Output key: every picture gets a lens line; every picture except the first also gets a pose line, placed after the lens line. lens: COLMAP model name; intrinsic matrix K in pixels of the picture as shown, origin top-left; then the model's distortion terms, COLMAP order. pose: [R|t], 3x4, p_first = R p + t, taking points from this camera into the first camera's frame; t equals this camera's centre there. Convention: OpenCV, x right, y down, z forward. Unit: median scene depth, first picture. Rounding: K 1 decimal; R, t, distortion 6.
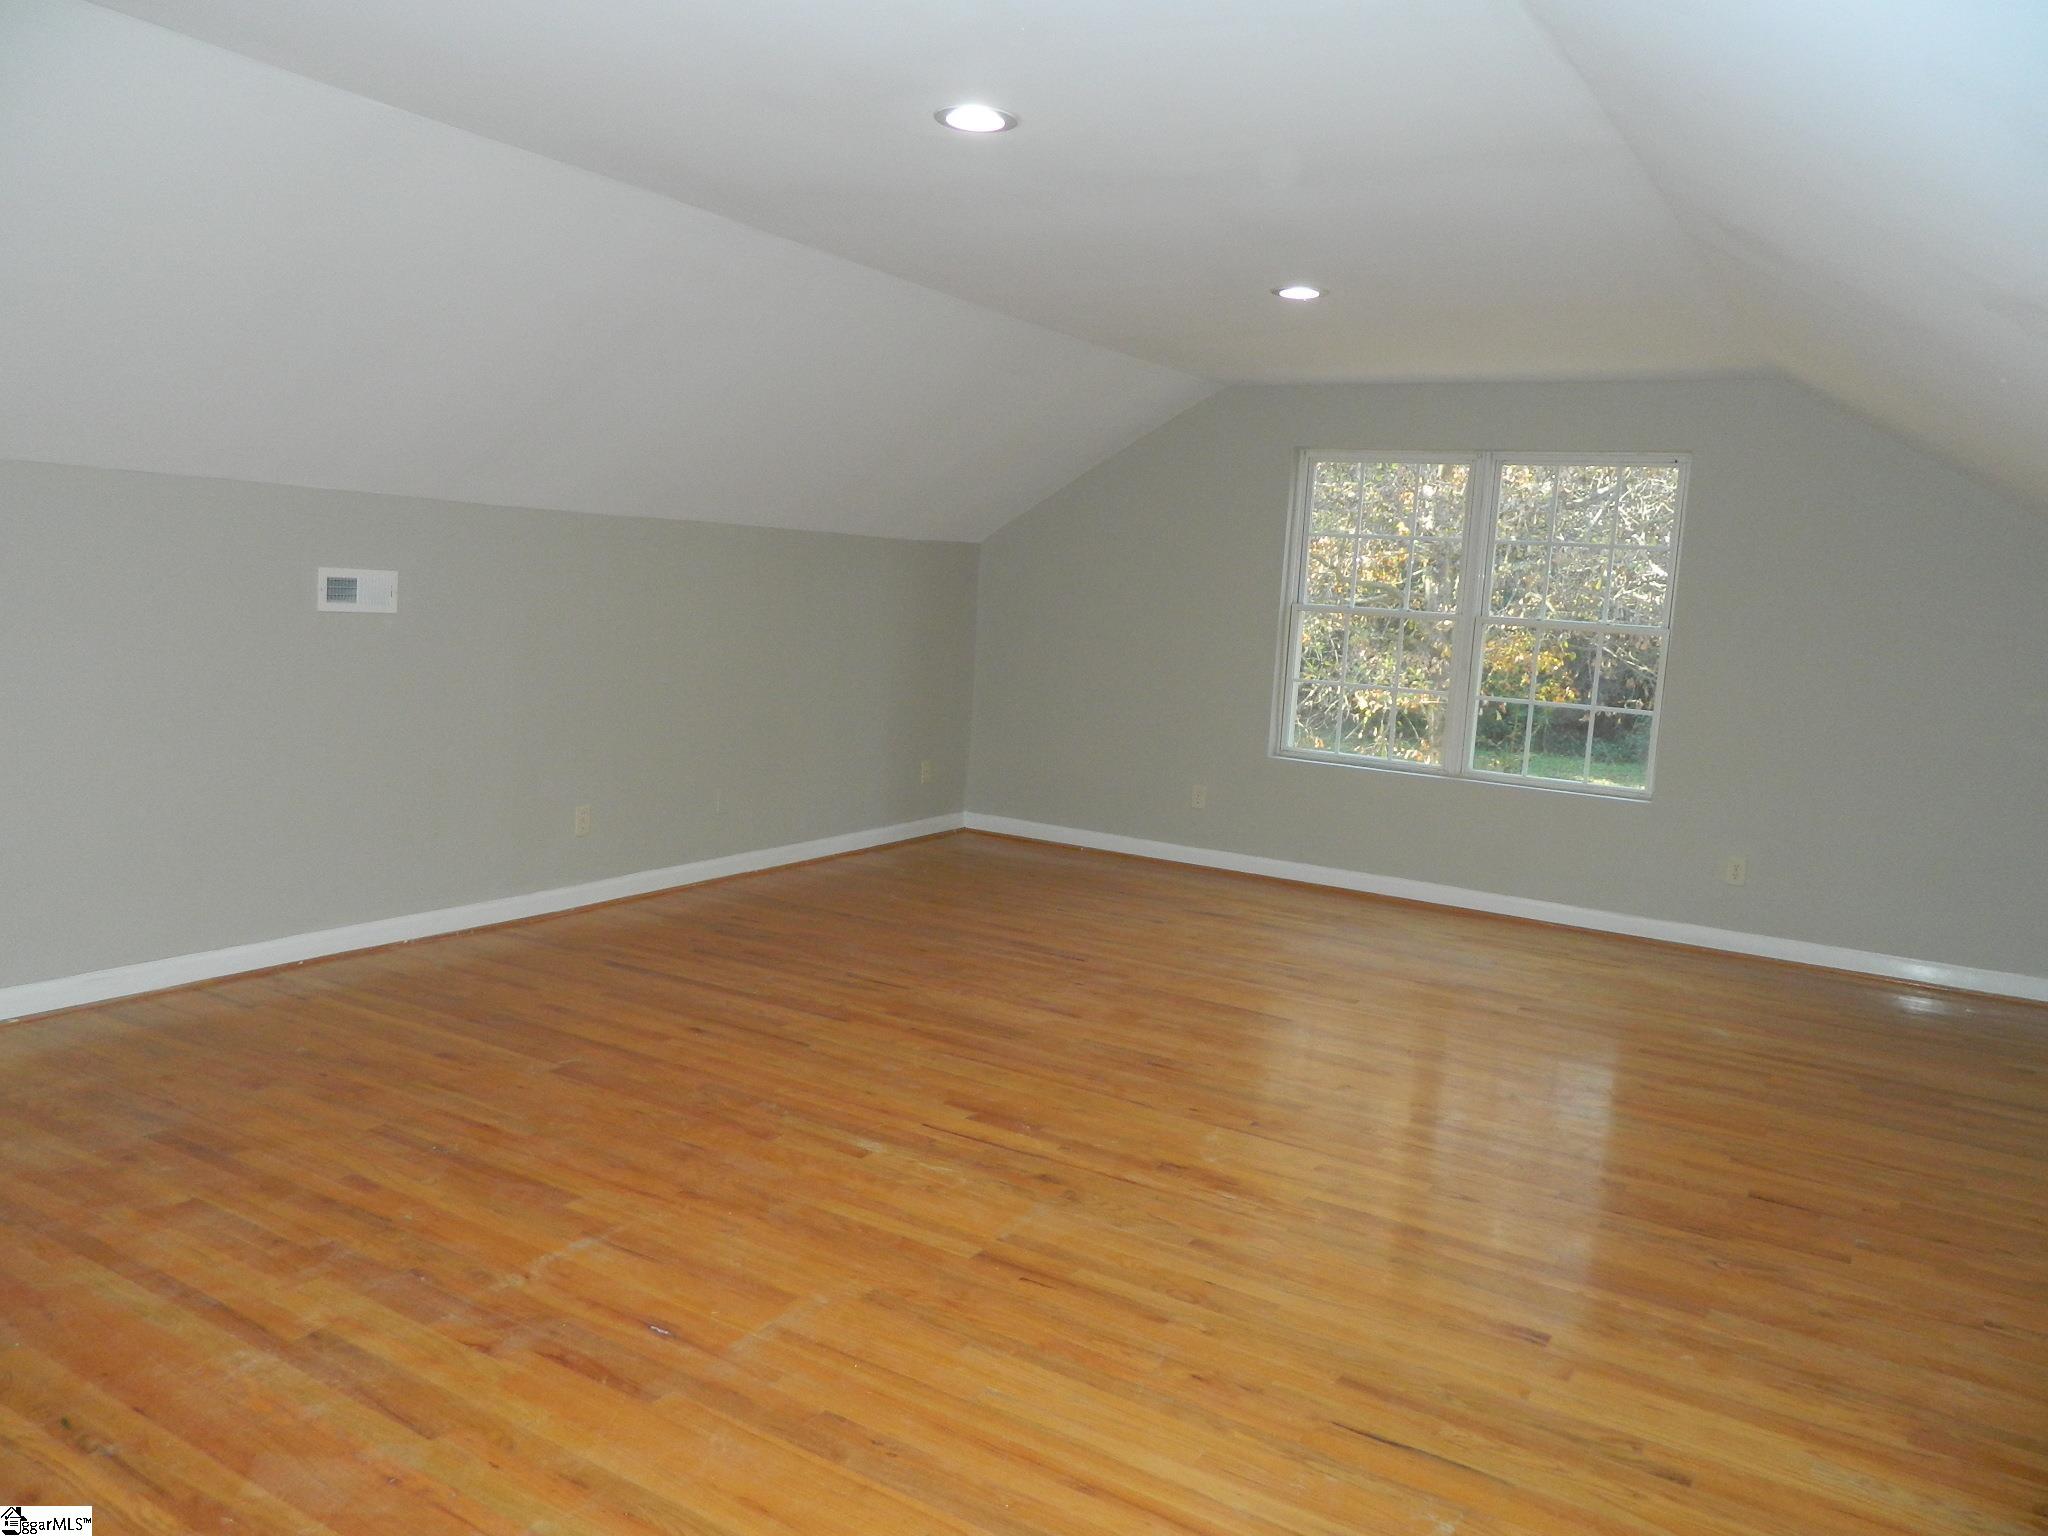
lens RADIAL K [[1520.0, 0, 1020.8], [0, 1520.0, 764.1], [0, 0, 1]] dist [0.017586, -0.015892]
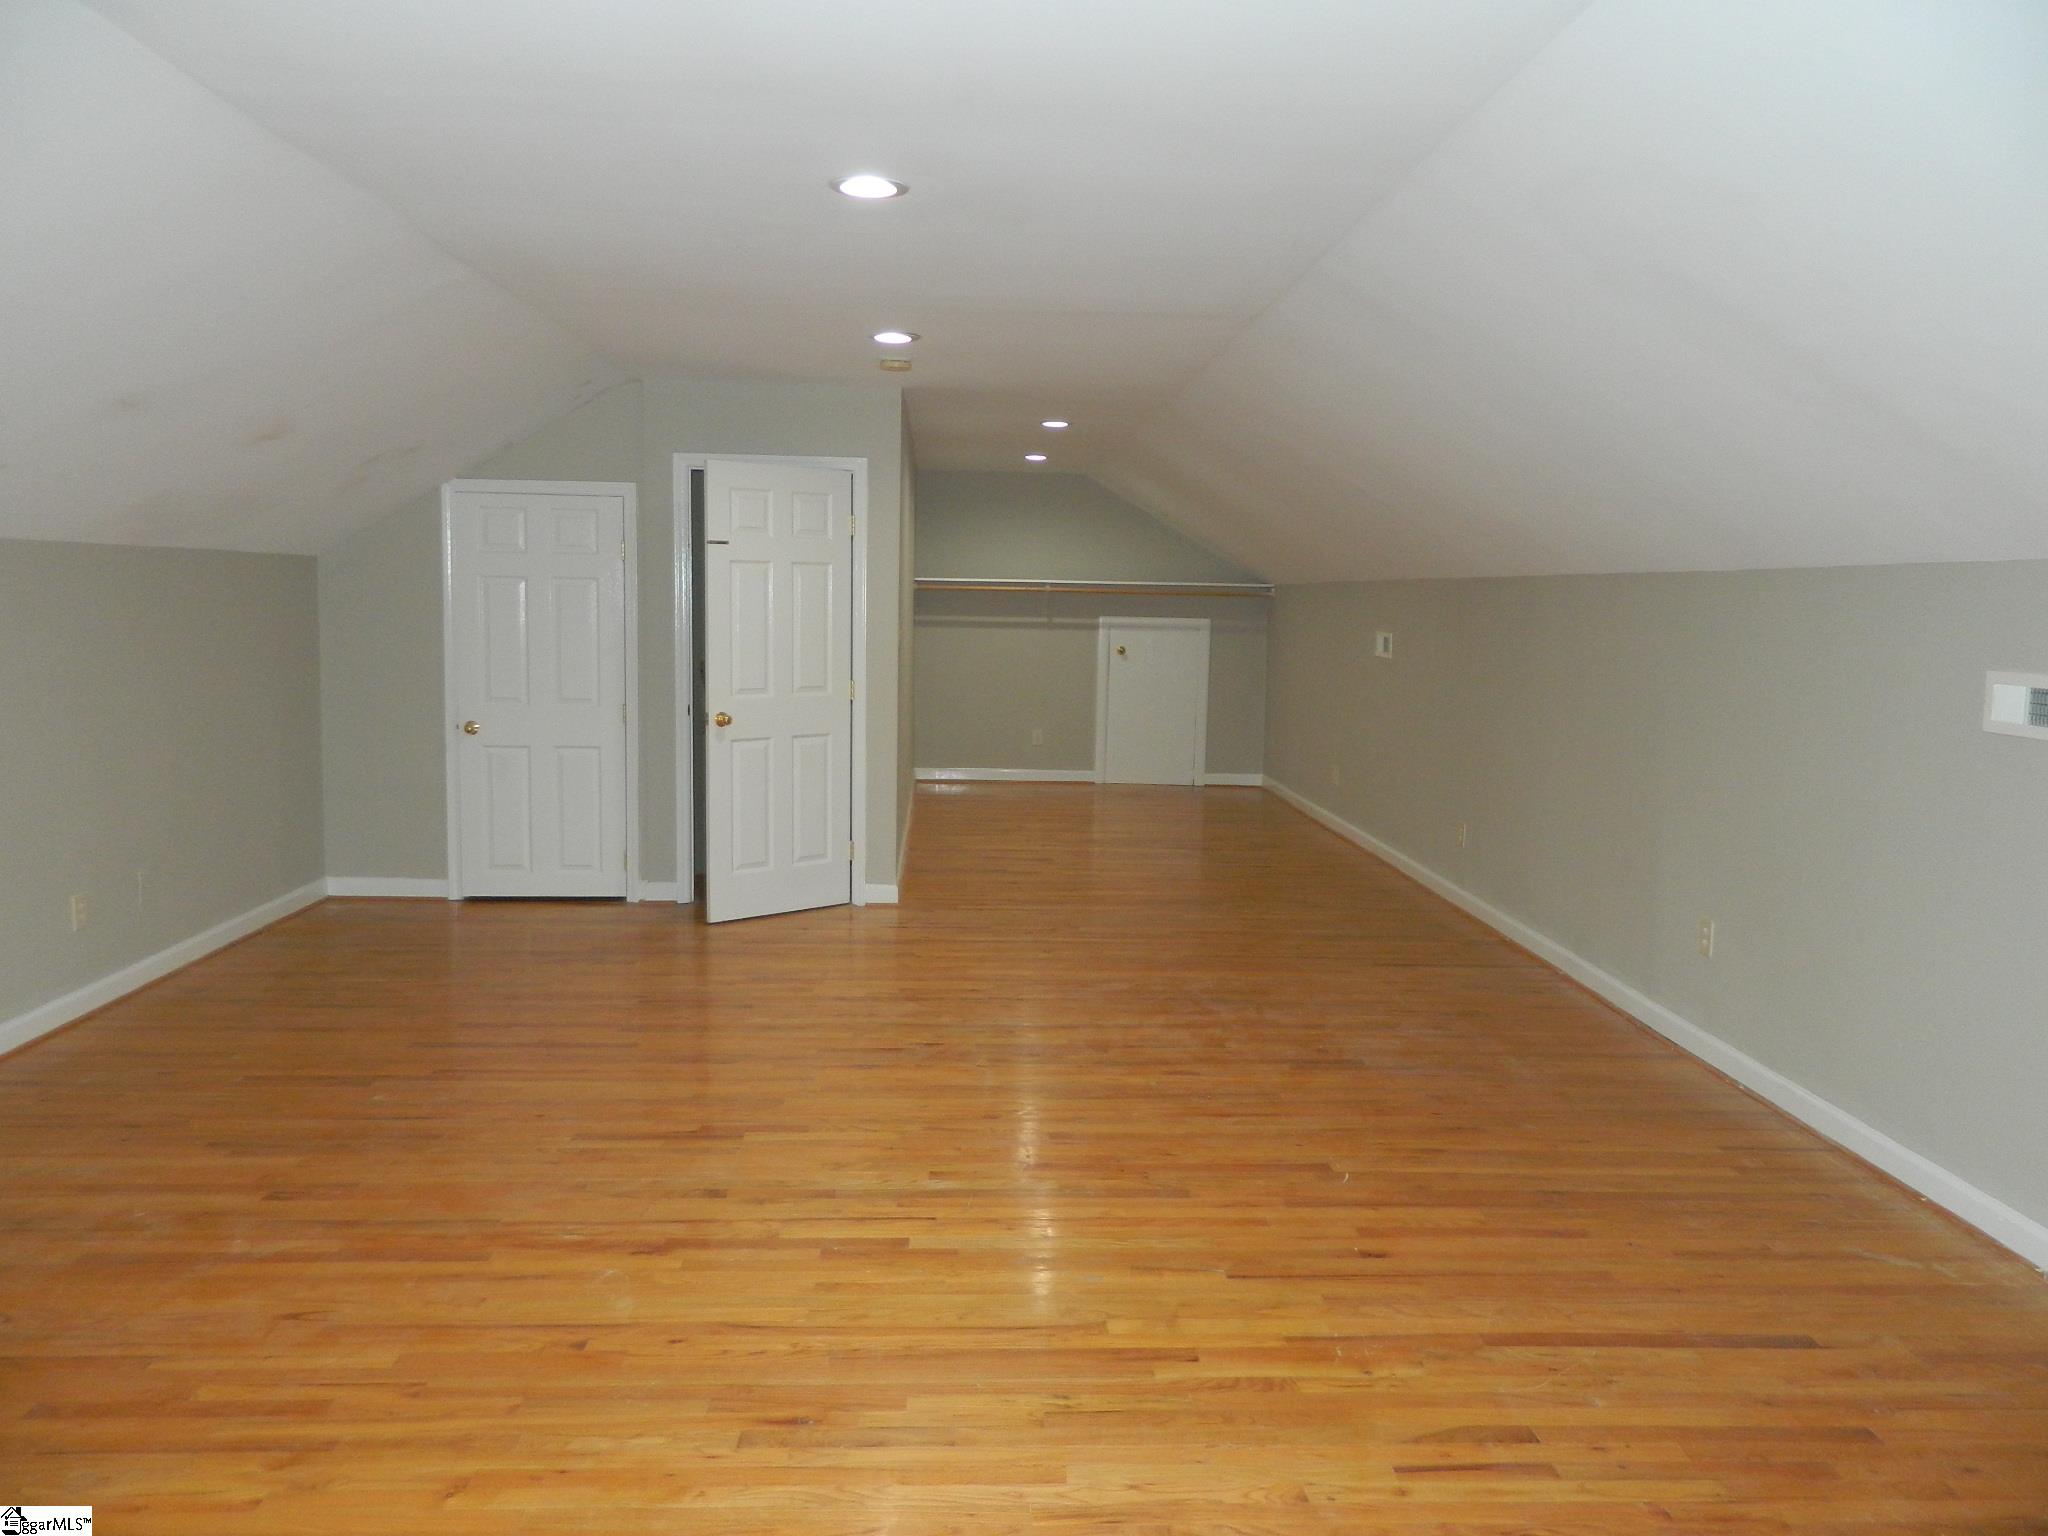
lens RADIAL K [[1520.0, 0, 1017.7], [0, 1520.0, 770.1], [0, 0, 1]] dist [0.017586, -0.015892]
pose [[-0.827995, -0.010025, -0.560646, 0.402835], [-0.133080, 0.974787, 0.179109, -0.190726], [0.544715, 0.222912, -0.808453, 1.684993]]
